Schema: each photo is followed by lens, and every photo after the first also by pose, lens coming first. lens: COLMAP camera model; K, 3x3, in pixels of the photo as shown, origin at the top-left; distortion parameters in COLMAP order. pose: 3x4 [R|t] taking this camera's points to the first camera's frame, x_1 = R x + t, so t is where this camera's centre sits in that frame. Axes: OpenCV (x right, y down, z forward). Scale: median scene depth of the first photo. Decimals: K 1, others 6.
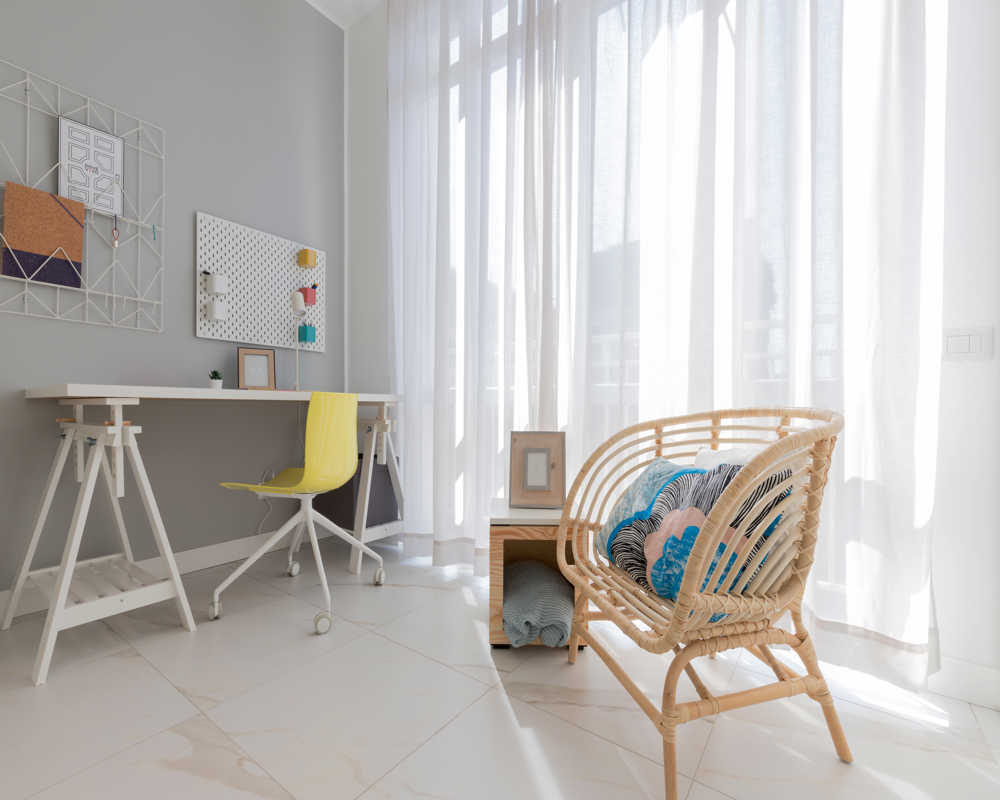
lens RADIAL K [[455.8, 0, 500.0], [0, 455.8, 400.0], [0, 0, 1]] dist [-0.000468, 0.000409]
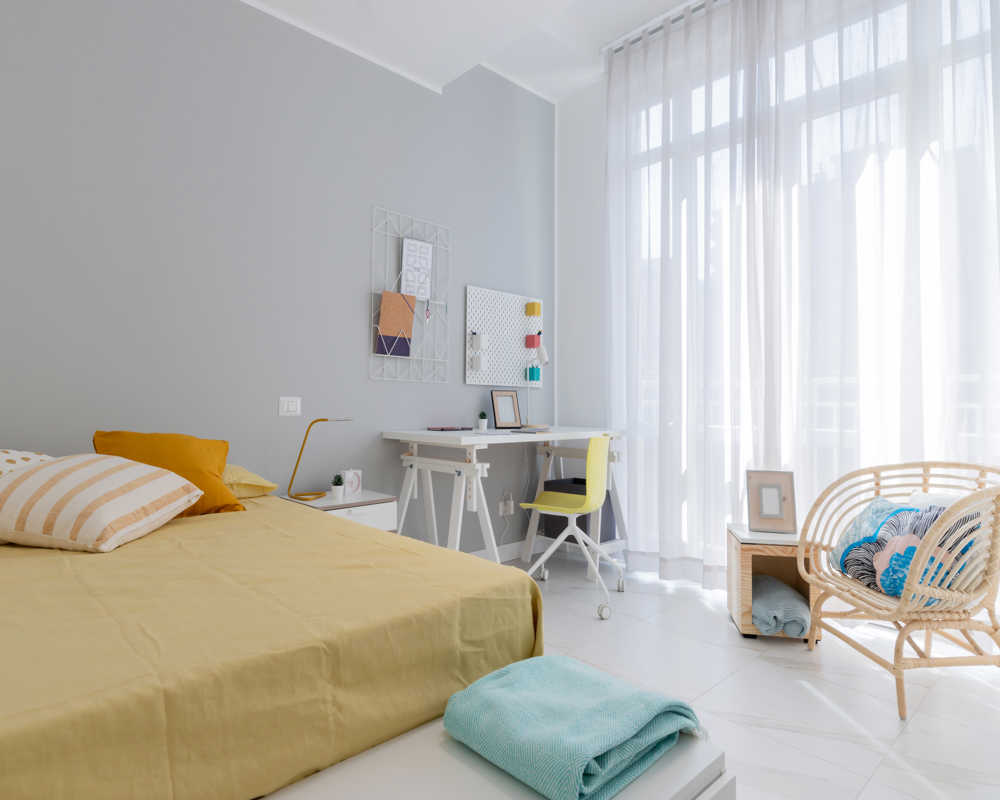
lens RADIAL K [[590.7, 0, 500.2], [0, 590.7, 368.3], [0, 0, 1]] dist [-0.003067, -0.001318]
pose [[0.983733, -0.005046, -0.179563, -0.414606], [-0.002677, 0.999083, -0.042742, -0.166789], [0.179614, 0.042527, 0.982817, -0.874527]]
